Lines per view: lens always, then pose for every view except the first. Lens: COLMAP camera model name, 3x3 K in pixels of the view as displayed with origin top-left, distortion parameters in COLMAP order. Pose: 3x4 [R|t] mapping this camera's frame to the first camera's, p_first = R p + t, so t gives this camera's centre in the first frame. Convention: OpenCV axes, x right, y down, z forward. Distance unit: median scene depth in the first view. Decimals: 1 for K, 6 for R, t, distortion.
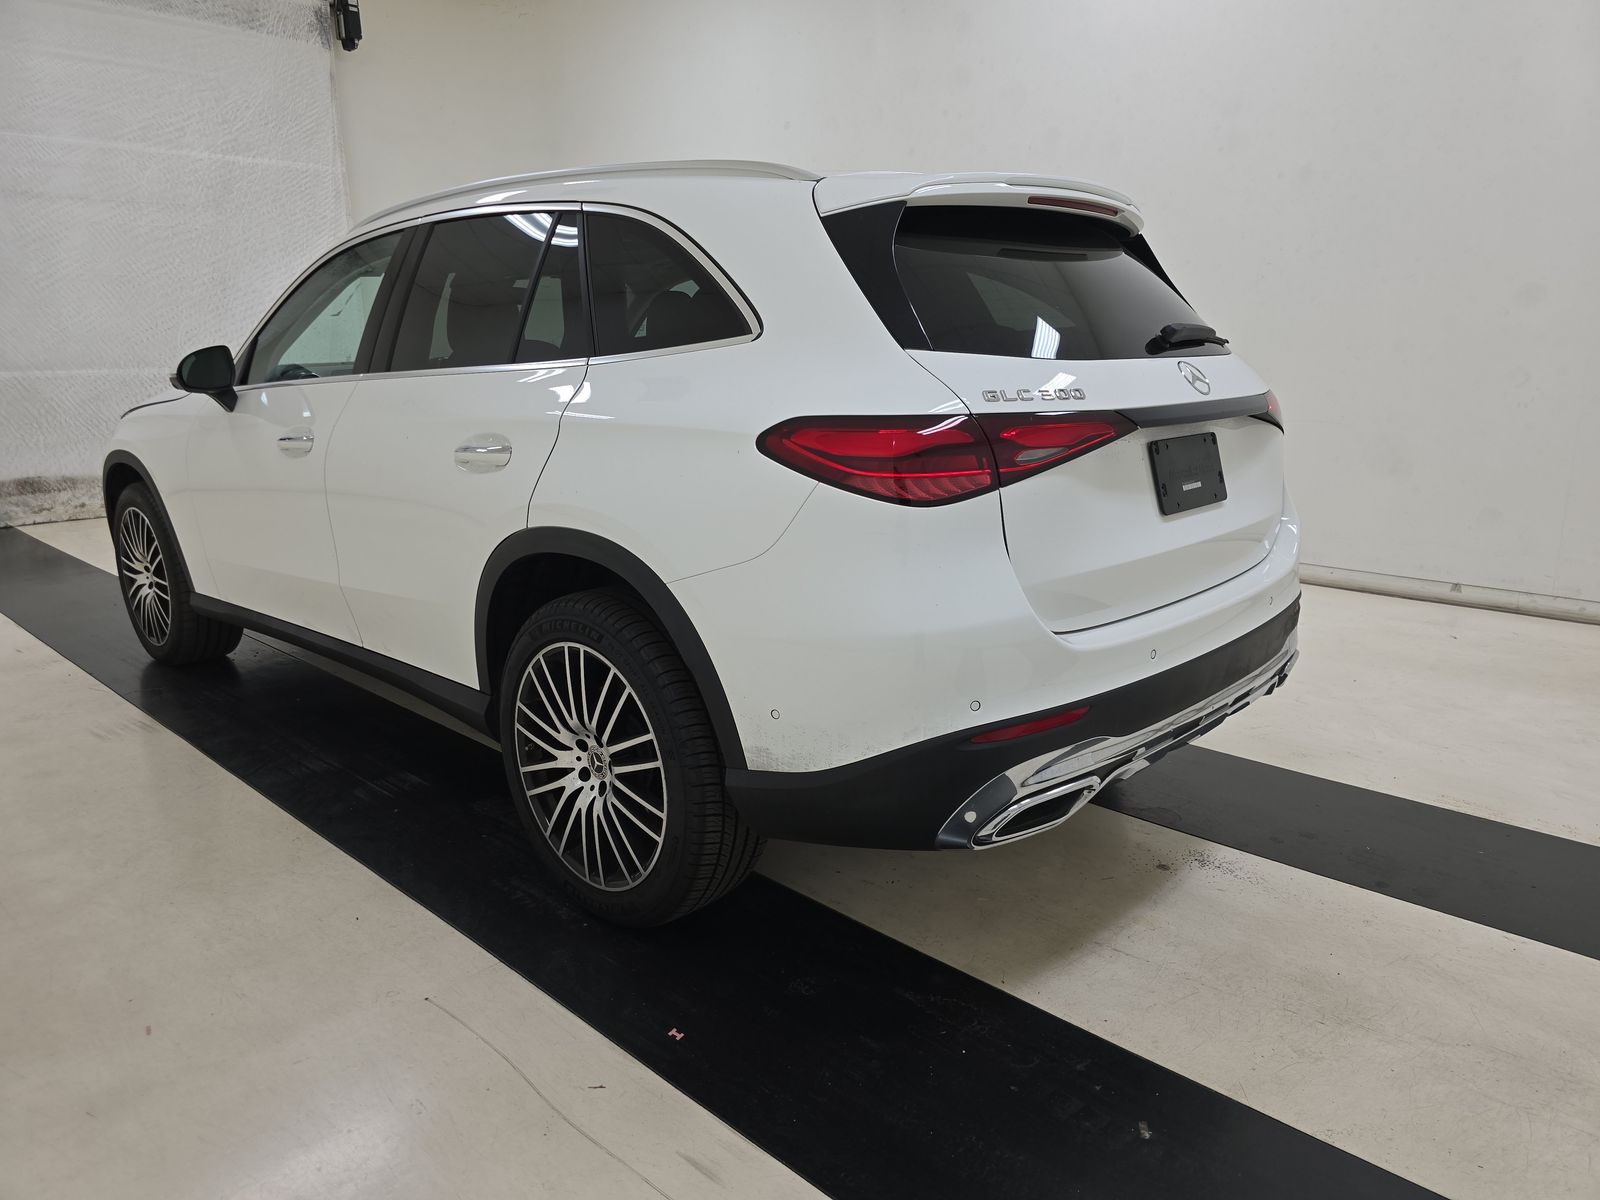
lens RADIAL K [[1079.3, 0, 800.0], [0, 1079.3, 600.0], [0, 0, 1]] dist [0.063290, -0.053669]
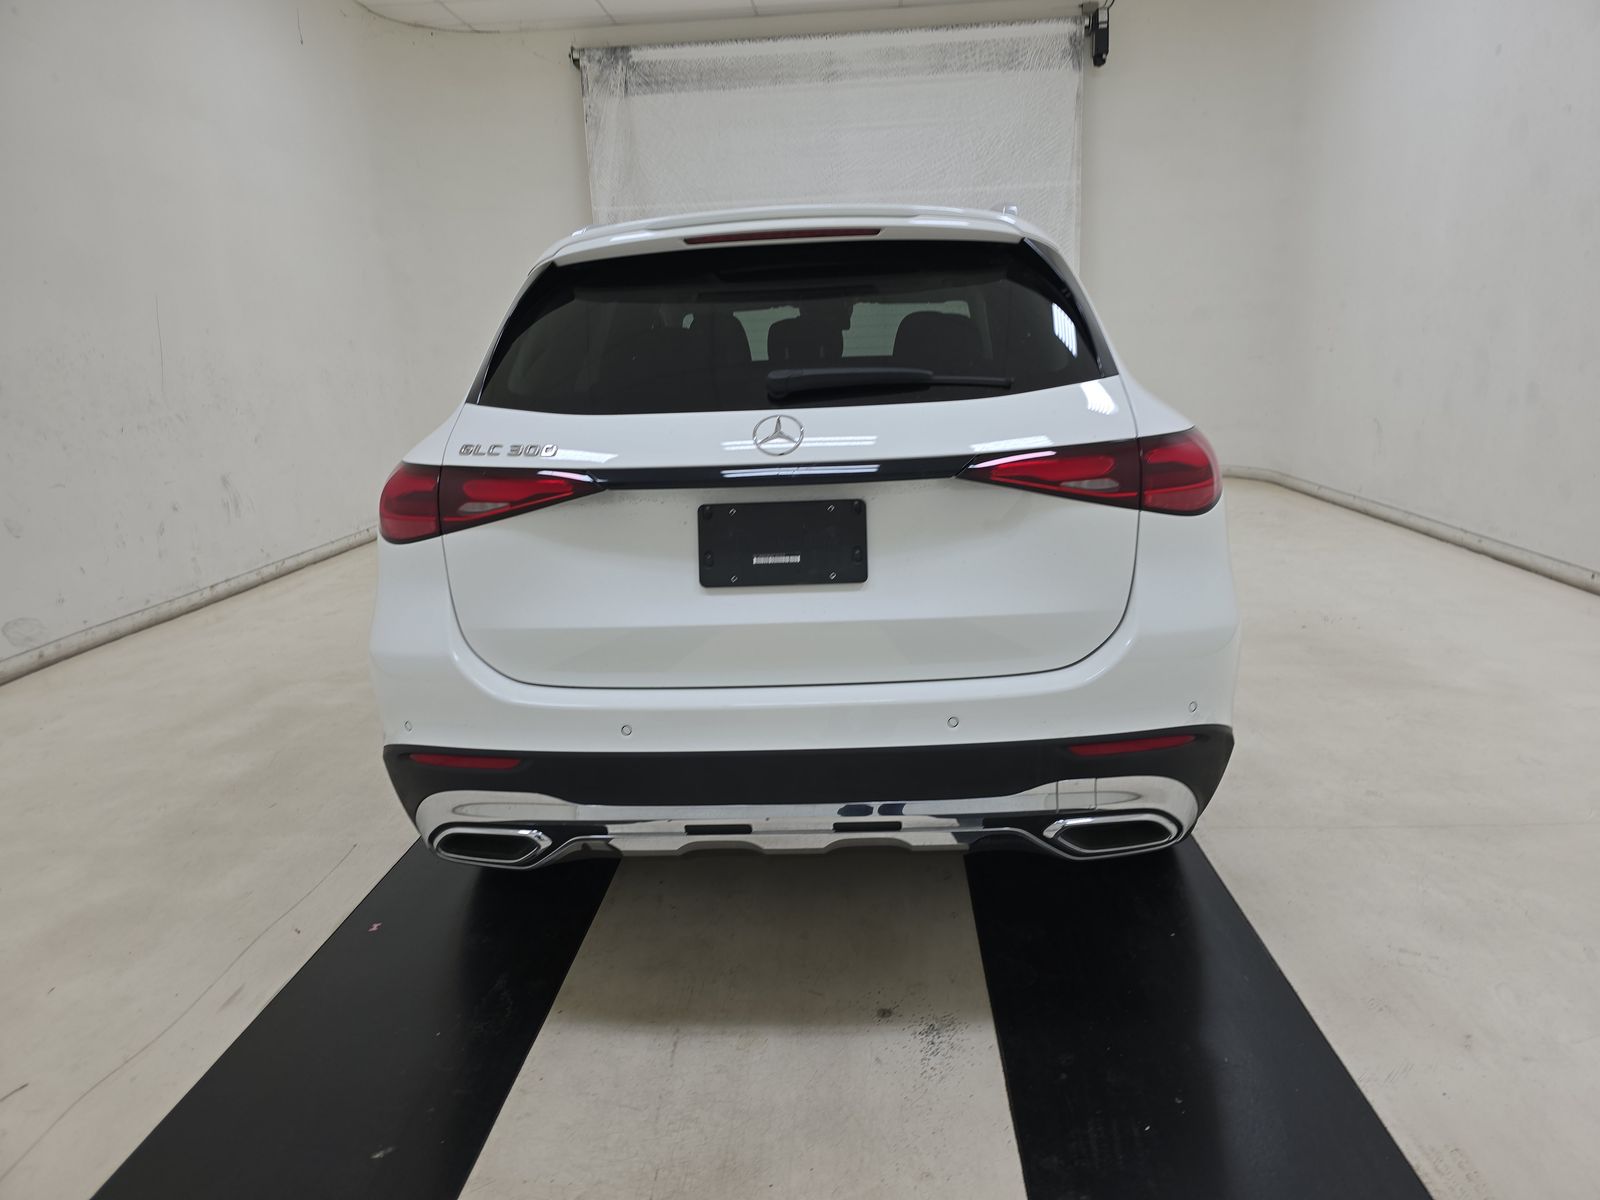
lens RADIAL K [[1079.3, 0, 800.0], [0, 1079.3, 600.0], [0, 0, 1]] dist [0.063290, -0.053669]
pose [[0.645150, 0.151560, -0.748873, 0.297973], [-0.140030, 0.986982, 0.079114, -0.042131], [0.751114, 0.053825, 0.657974, 0.133749]]
